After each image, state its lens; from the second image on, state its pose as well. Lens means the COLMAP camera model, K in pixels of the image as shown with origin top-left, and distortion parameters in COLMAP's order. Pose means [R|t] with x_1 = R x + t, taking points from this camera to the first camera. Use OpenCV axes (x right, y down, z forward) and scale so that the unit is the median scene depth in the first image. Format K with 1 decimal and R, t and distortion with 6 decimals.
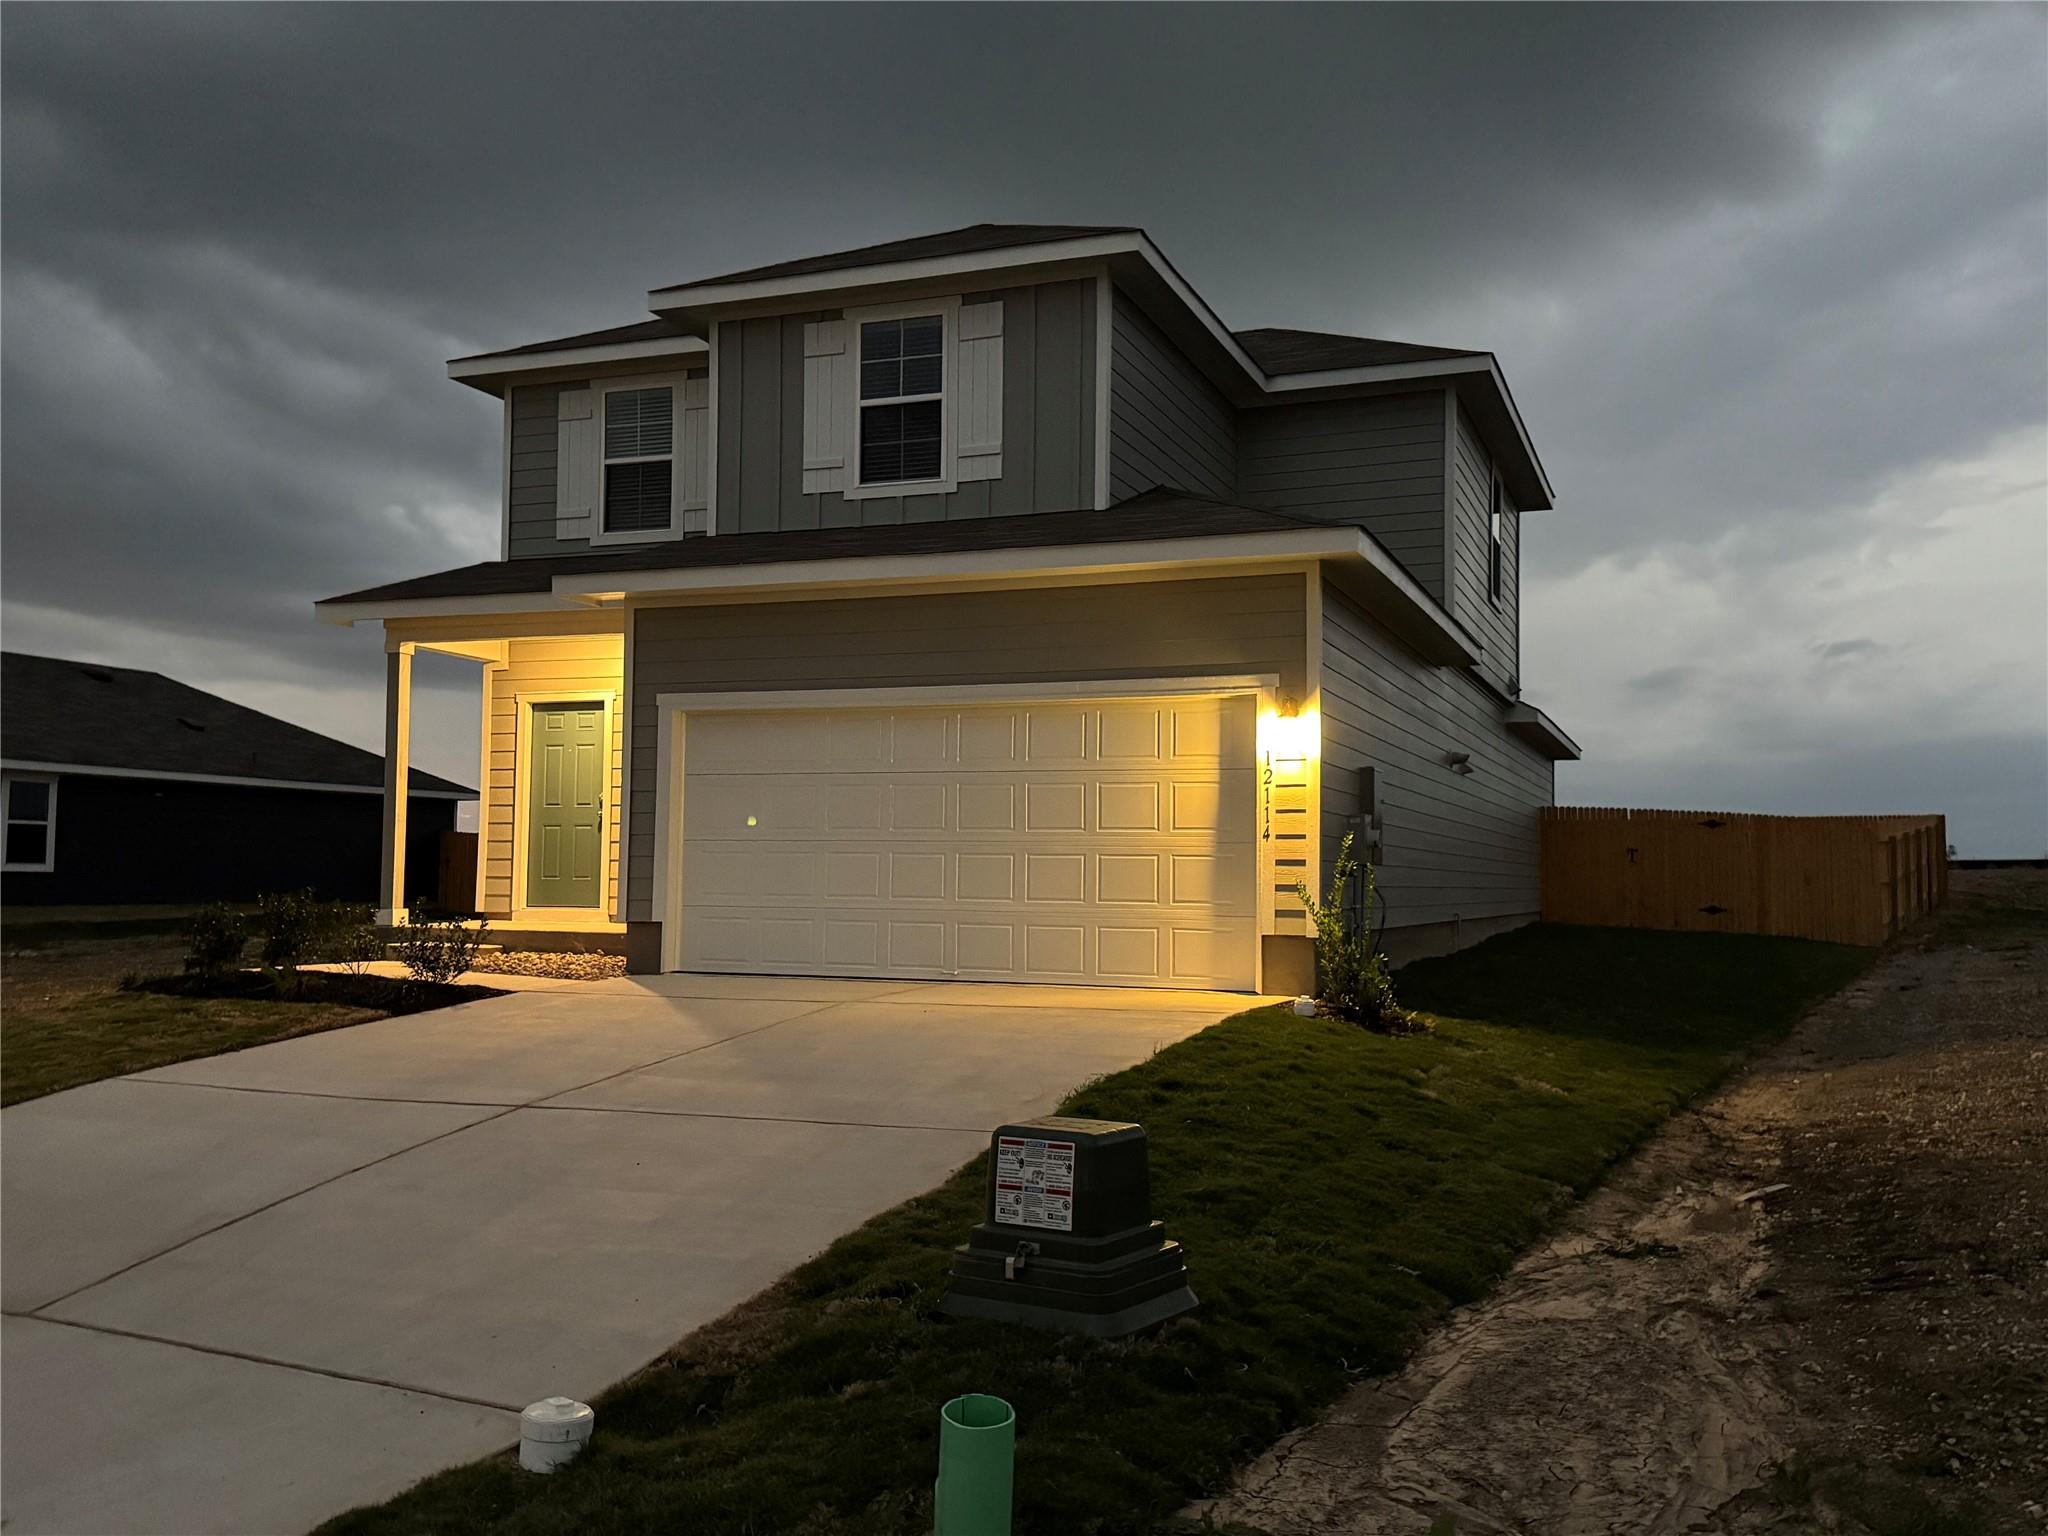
lens RADIAL K [[1767.2, 0, 1011.5], [0, 1767.2, 771.4], [0, 0, 1]] dist [0.085084, -0.000020]
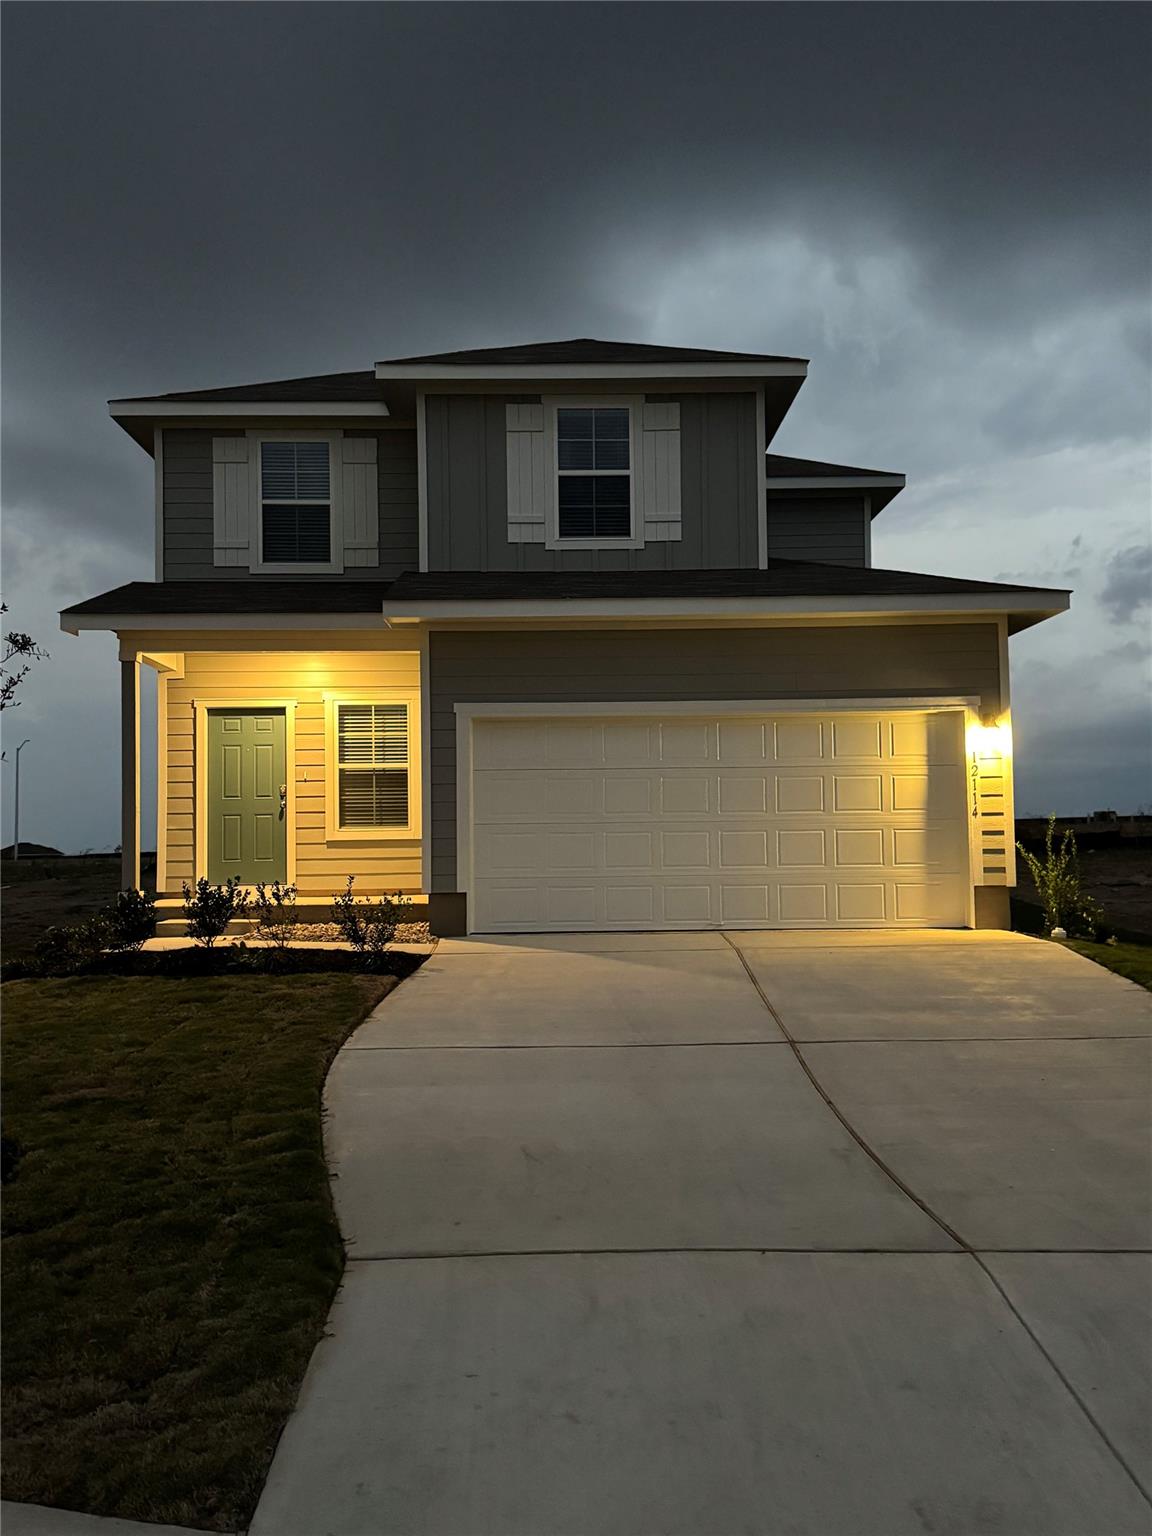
lens RADIAL K [[1325.4, 0, 573.0], [0, 1325.4, 772.0], [0, 0, 1]] dist [0.085084, -0.000020]
pose [[0.920201, -0.002398, 0.391439, -0.457522], [0.001294, 0.999994, 0.003084, 0.000261], [-0.391444, -0.002331, 0.920199, 0.138330]]
